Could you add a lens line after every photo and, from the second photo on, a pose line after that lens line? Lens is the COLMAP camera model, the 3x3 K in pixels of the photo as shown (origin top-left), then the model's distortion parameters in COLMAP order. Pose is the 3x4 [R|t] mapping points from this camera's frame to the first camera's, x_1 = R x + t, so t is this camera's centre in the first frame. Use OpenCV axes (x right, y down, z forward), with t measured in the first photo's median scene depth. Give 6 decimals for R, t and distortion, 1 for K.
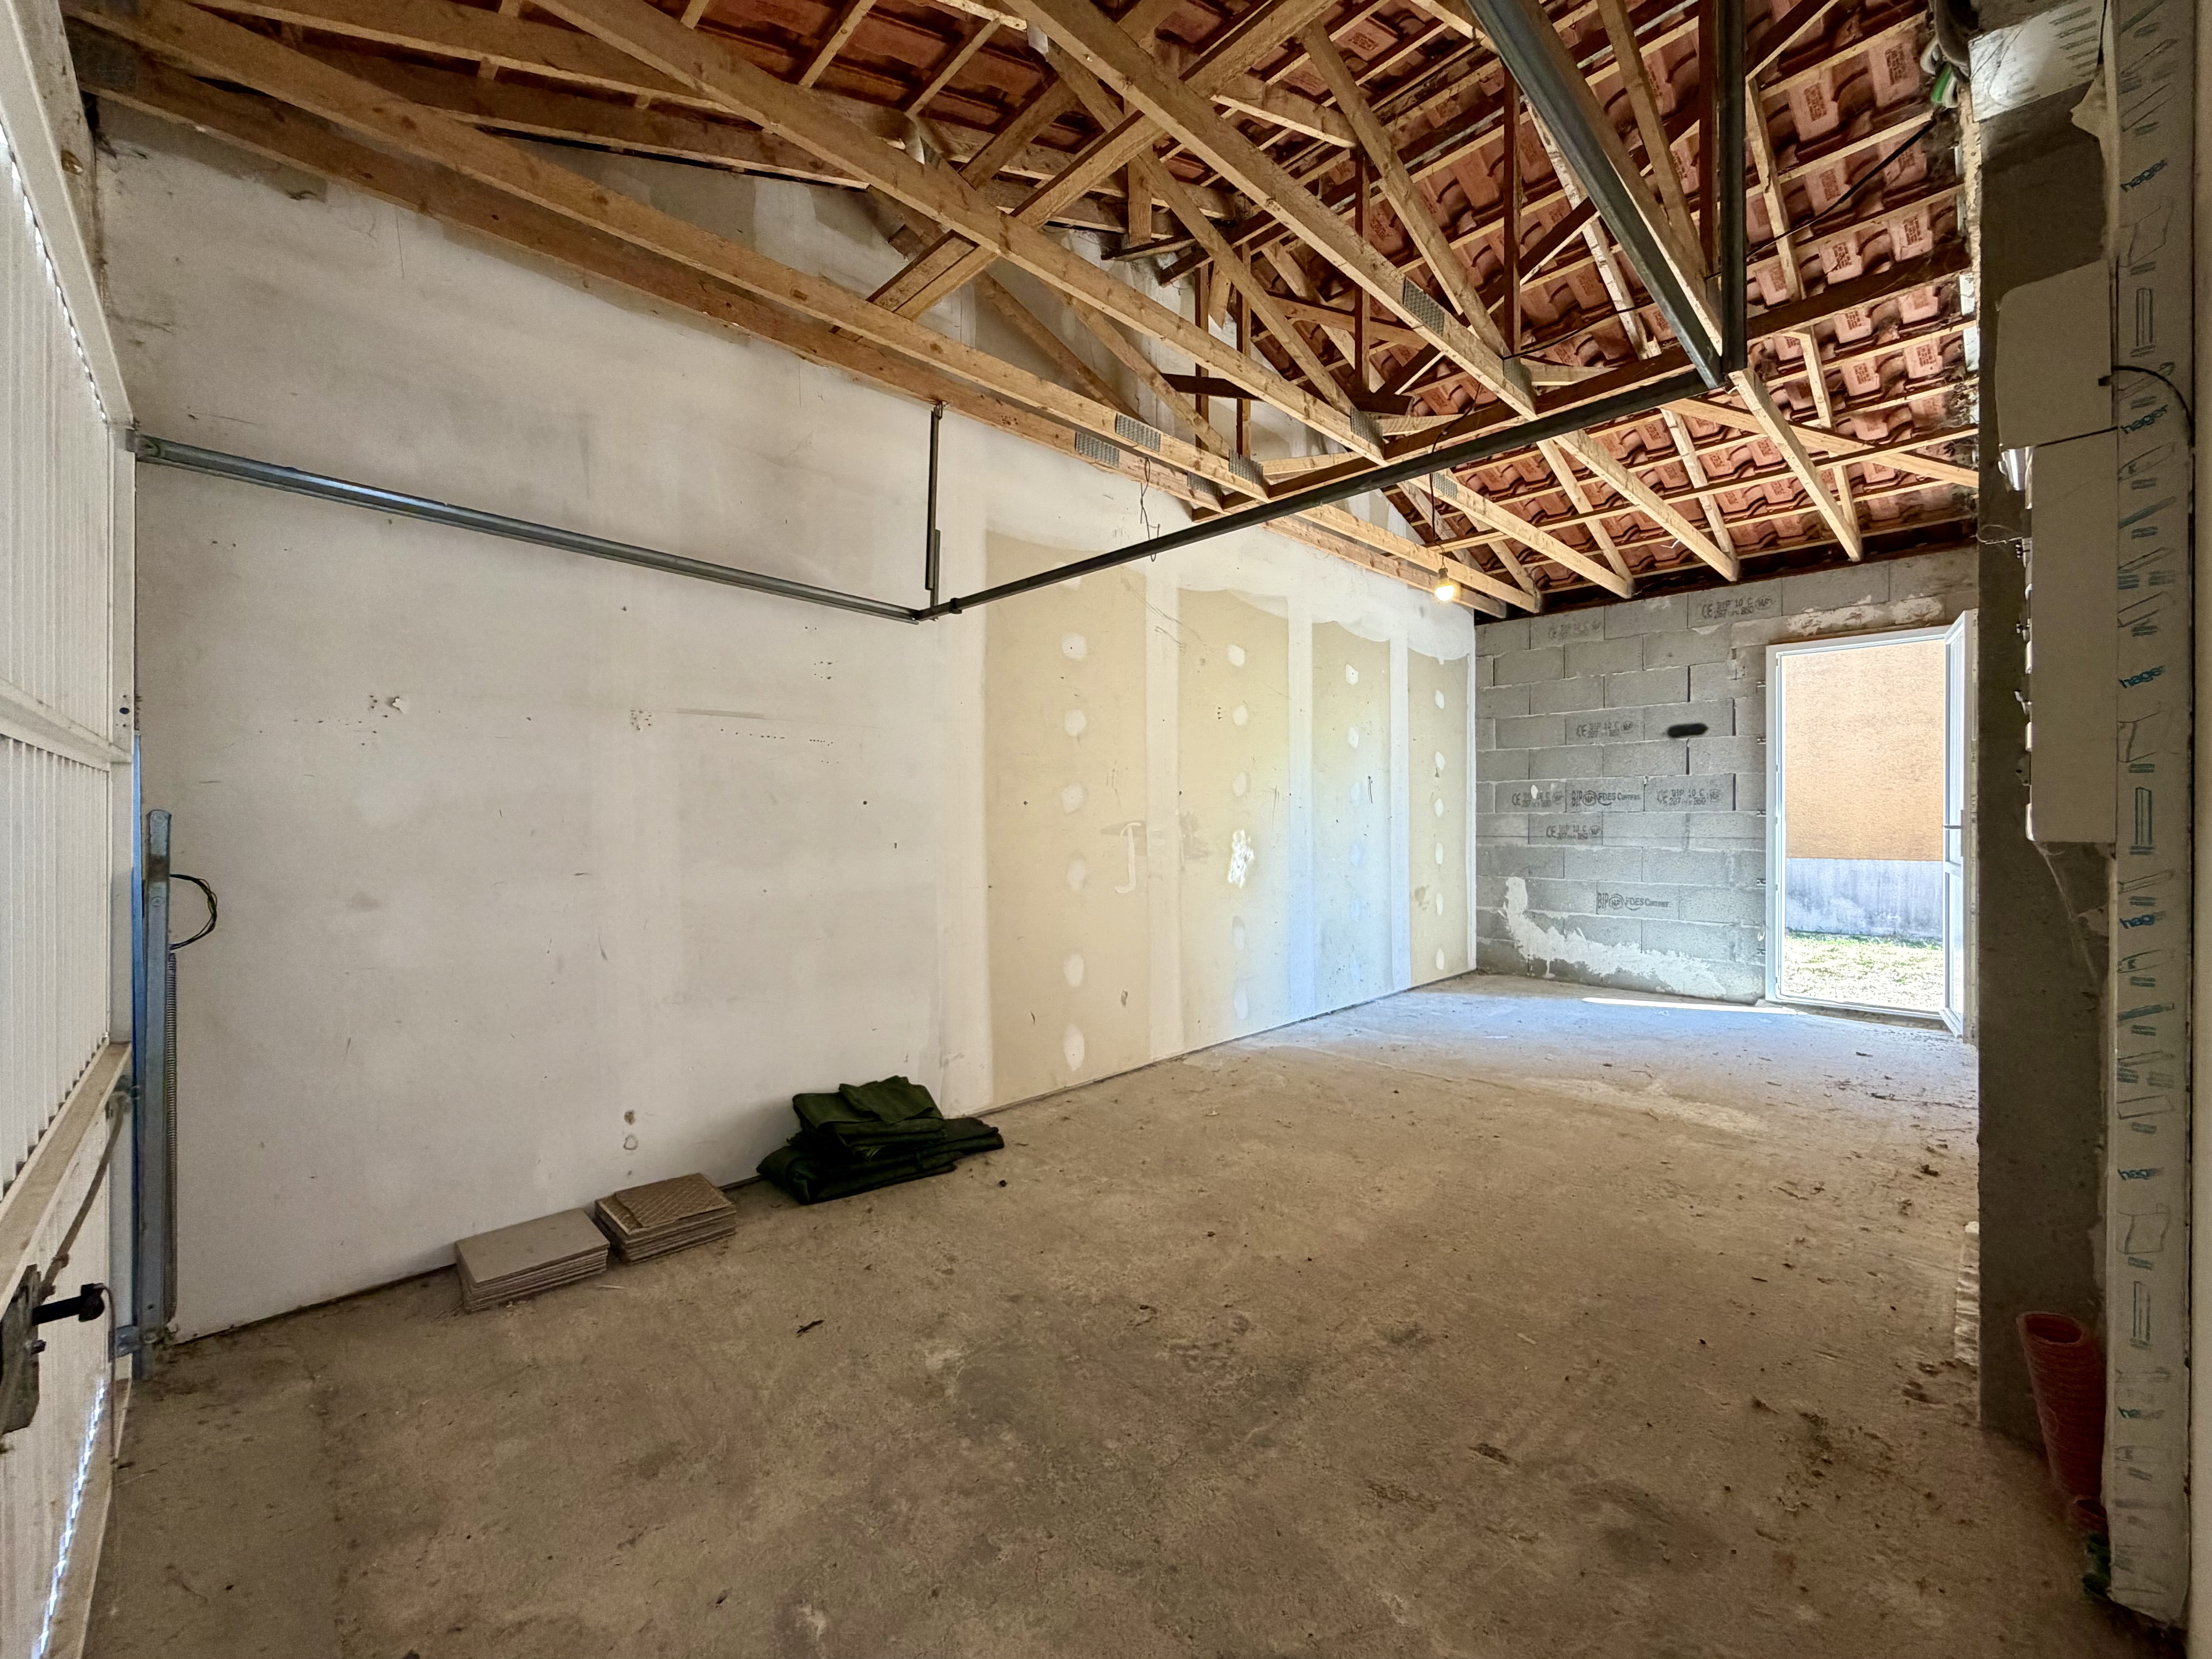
lens RADIAL K [[884.3, 0, 1099.8], [0, 884.3, 817.9], [0, 0, 1]] dist [0.000082, -0.000876]
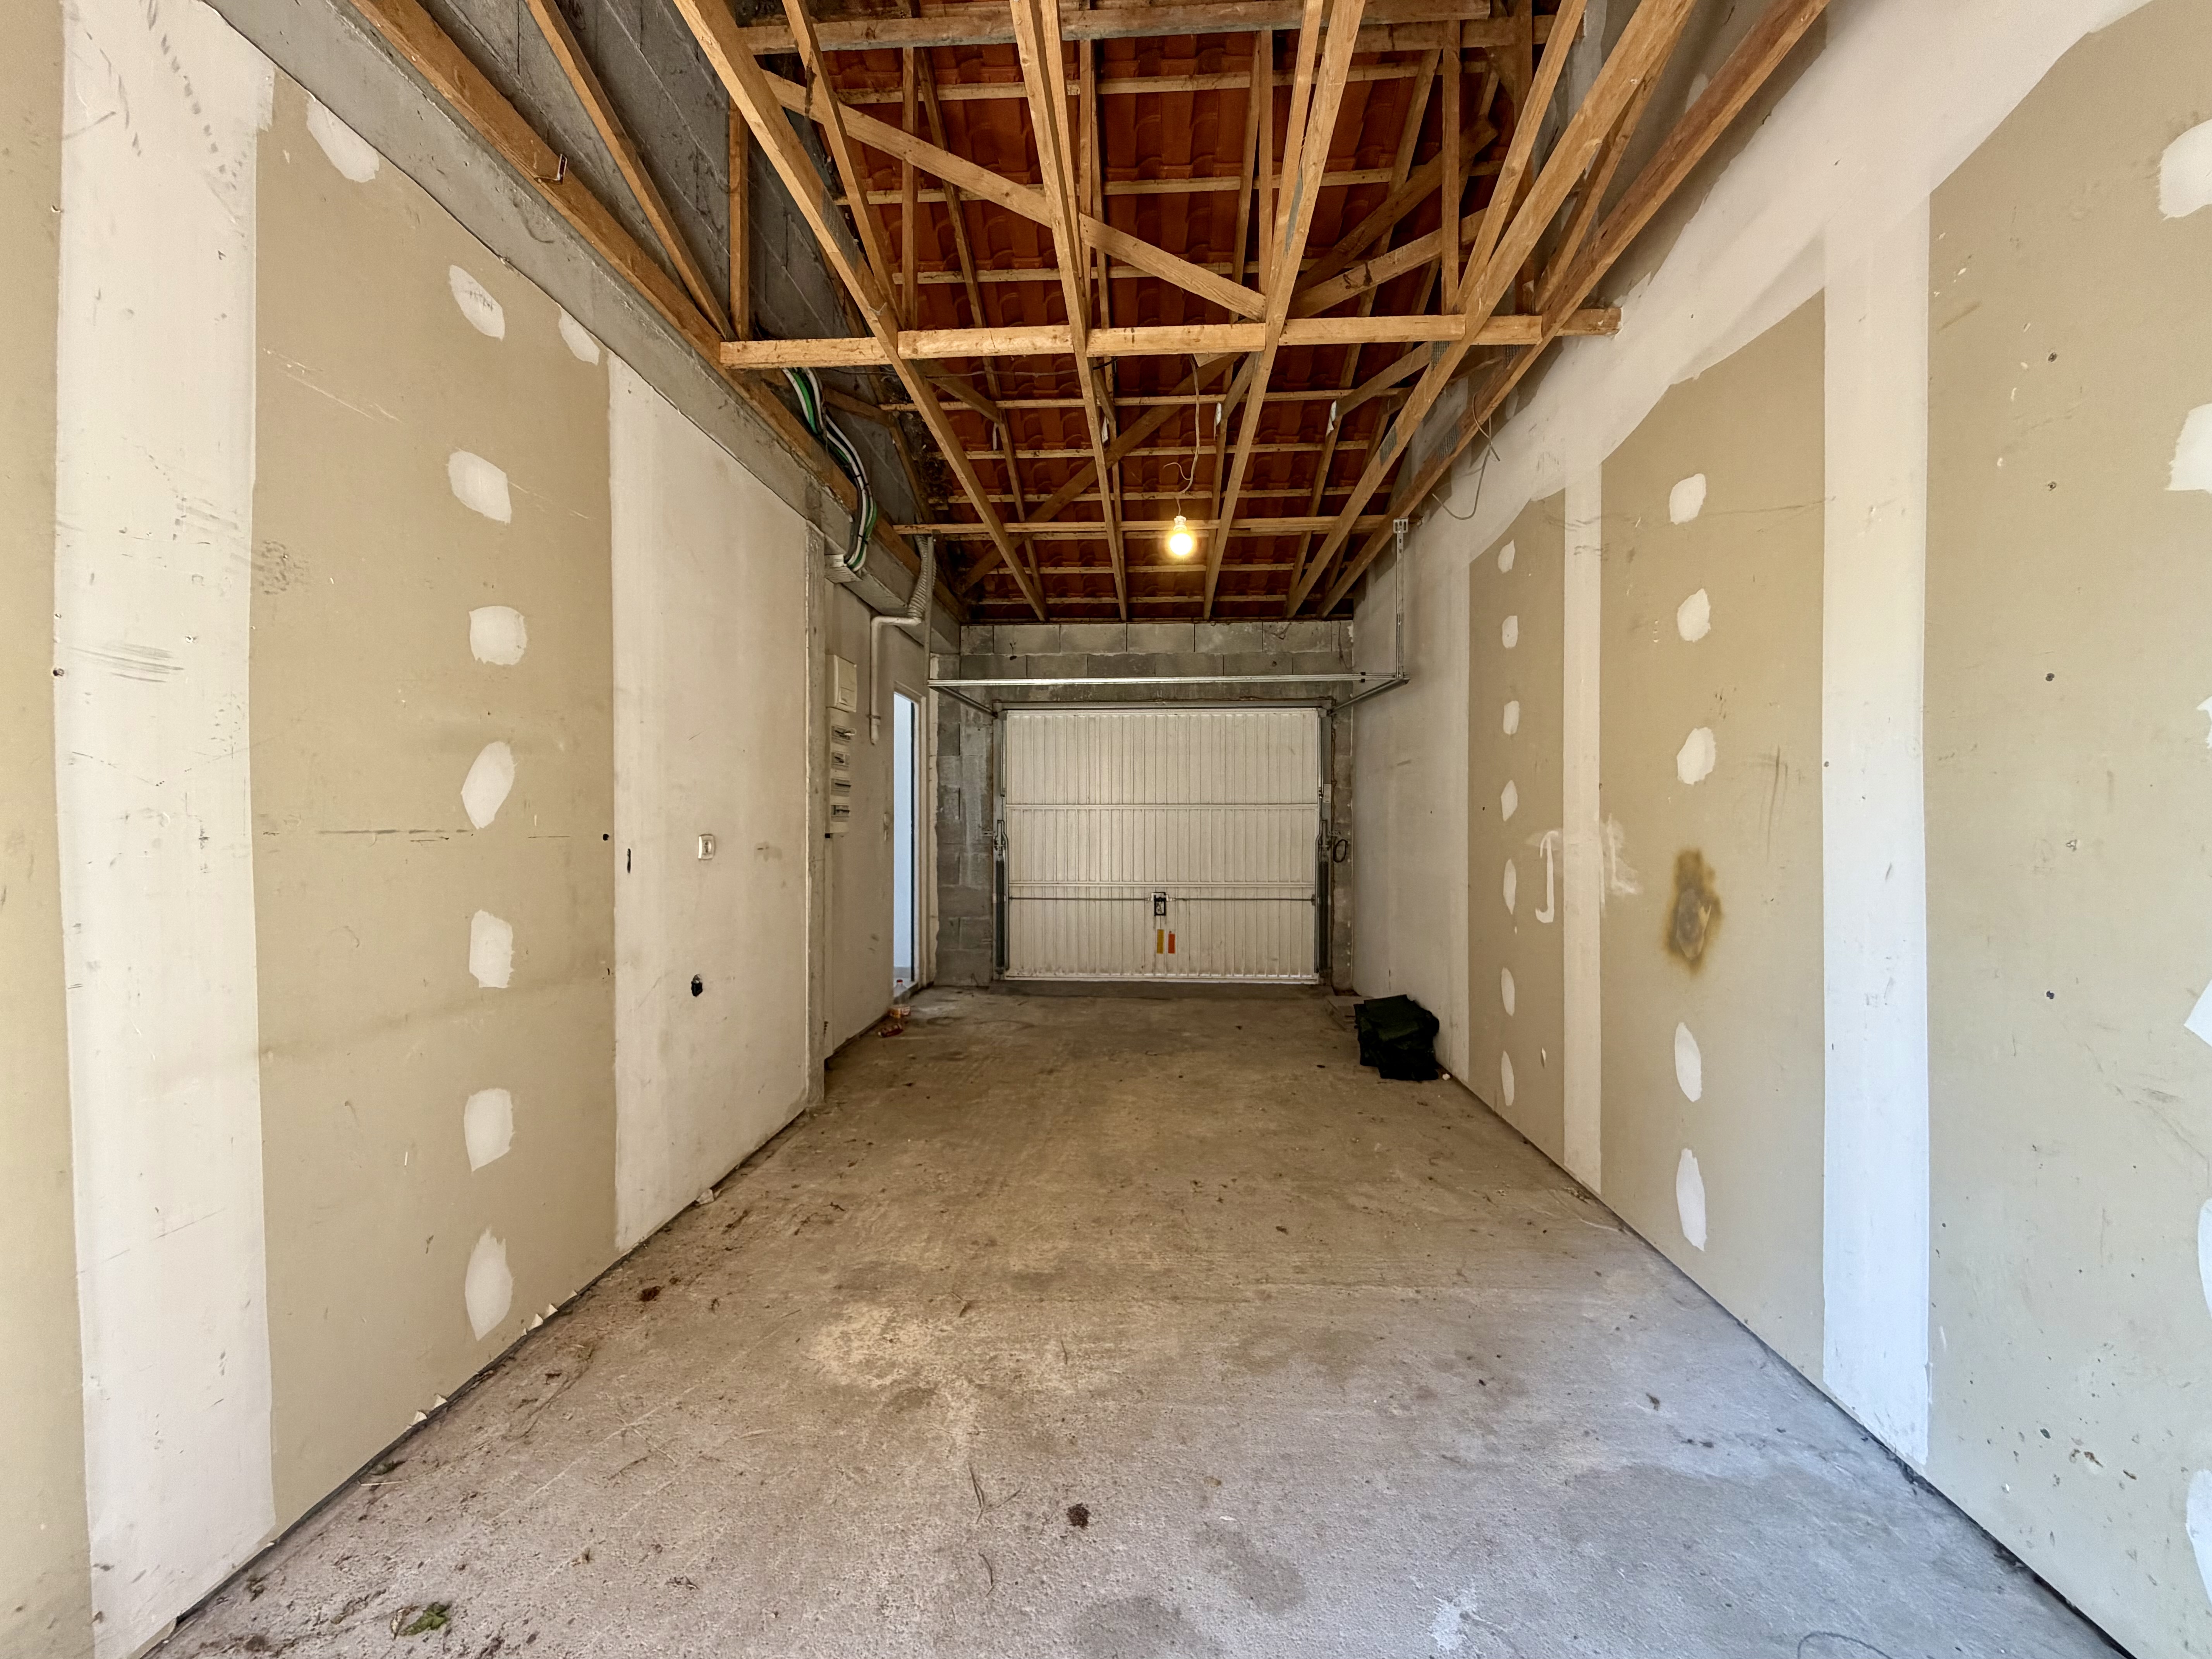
lens RADIAL K [[884.3, 0, 1104.8], [0, 884.3, 820.9], [0, 0, 1]] dist [0.000082, -0.000876]
pose [[-0.733945, 0.009961, -0.679136, 1.036547], [0.004898, 0.999944, 0.009373, -0.015328], [0.679191, 0.003554, -0.733953, 1.628017]]
